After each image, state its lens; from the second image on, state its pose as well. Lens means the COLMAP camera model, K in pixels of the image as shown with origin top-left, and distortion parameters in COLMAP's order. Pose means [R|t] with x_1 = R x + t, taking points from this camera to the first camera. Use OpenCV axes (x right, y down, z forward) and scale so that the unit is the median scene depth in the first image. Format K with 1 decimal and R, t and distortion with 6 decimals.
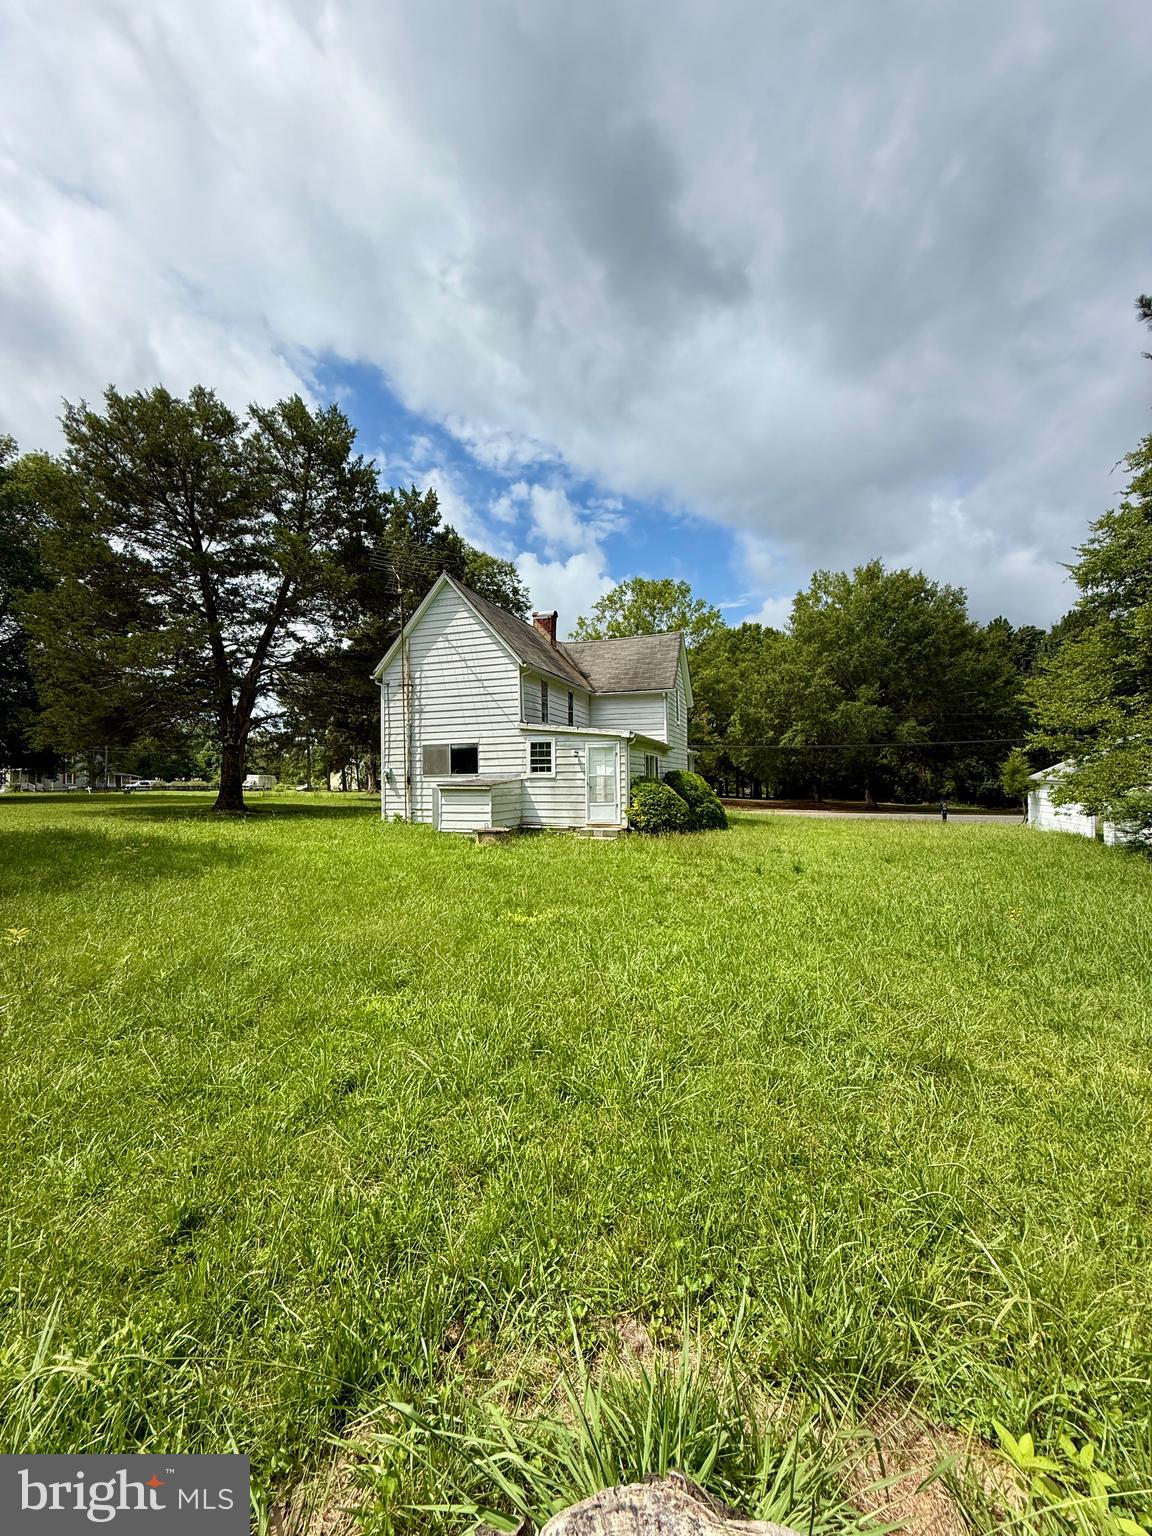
lens RADIAL K [[610.7, 0, 576.0], [0, 610.7, 768.0], [0, 0, 1]] dist [0.000504, 0.000067]
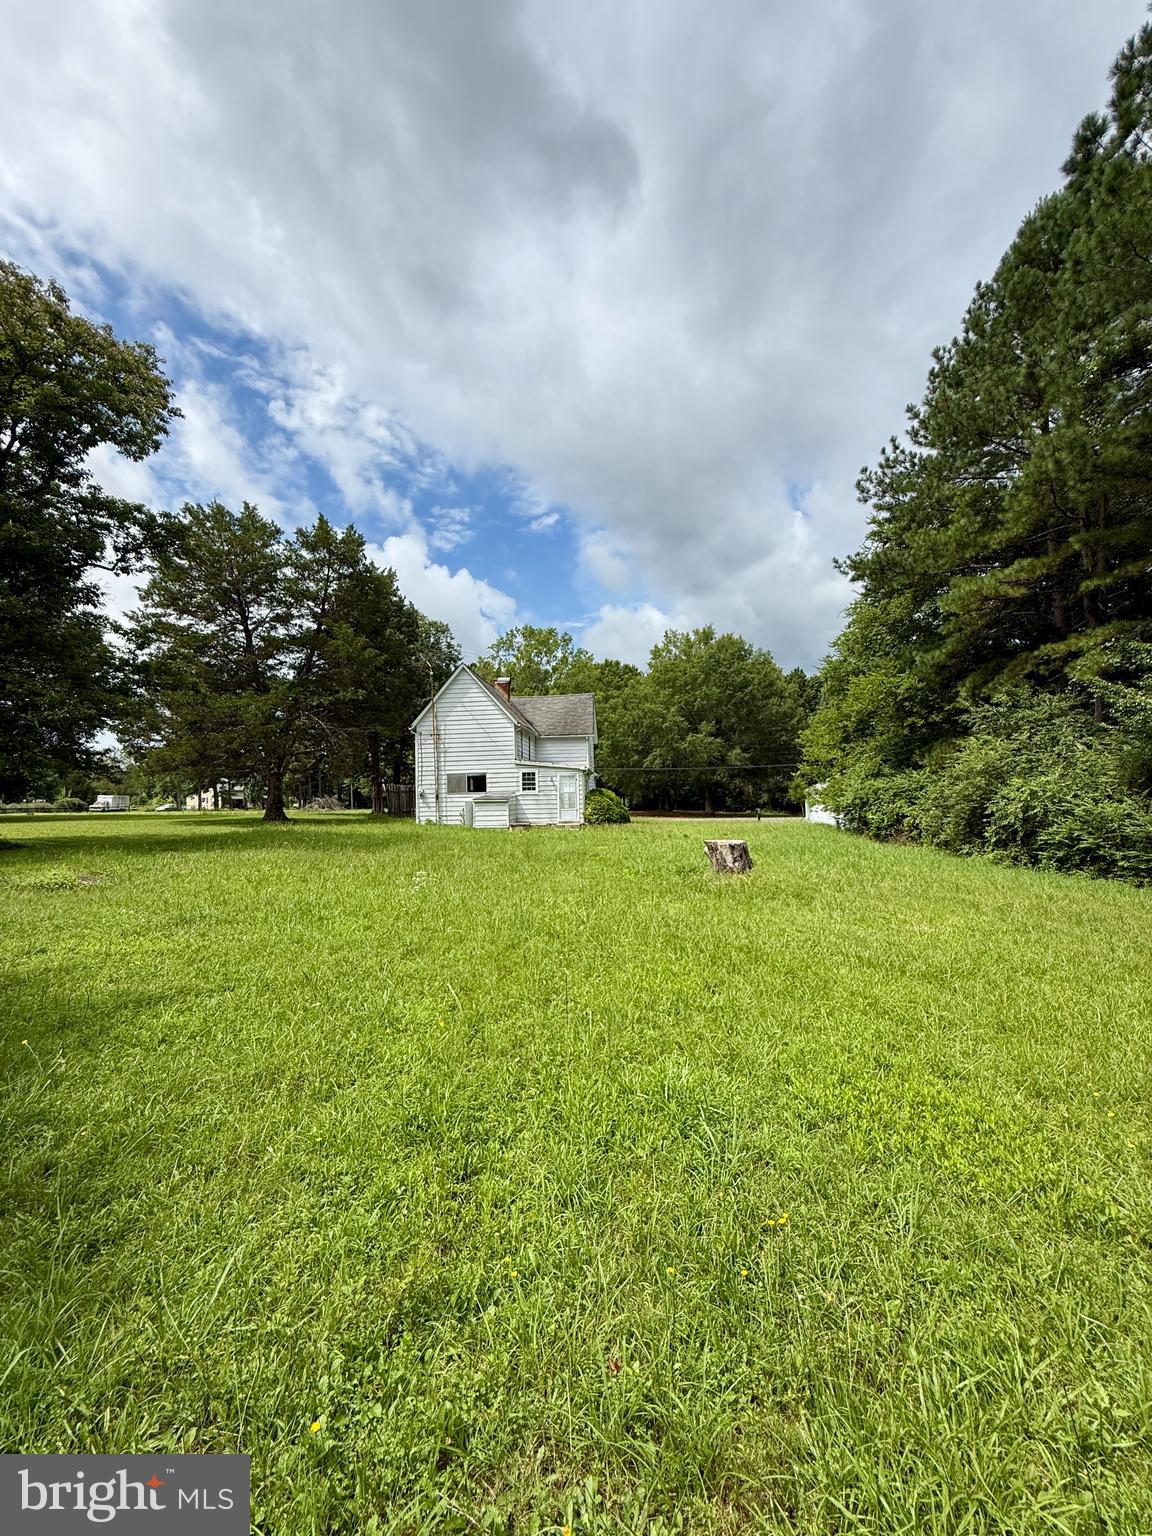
lens RADIAL K [[610.7, 0, 576.0], [0, 610.7, 768.0], [0, 0, 1]] dist [0.000504, 0.000067]
pose [[0.970923, -0.001397, 0.239388, -0.213828], [0.007555, 0.999664, -0.024807, -0.008026], [-0.239273, 0.025894, 0.970607, -0.399124]]
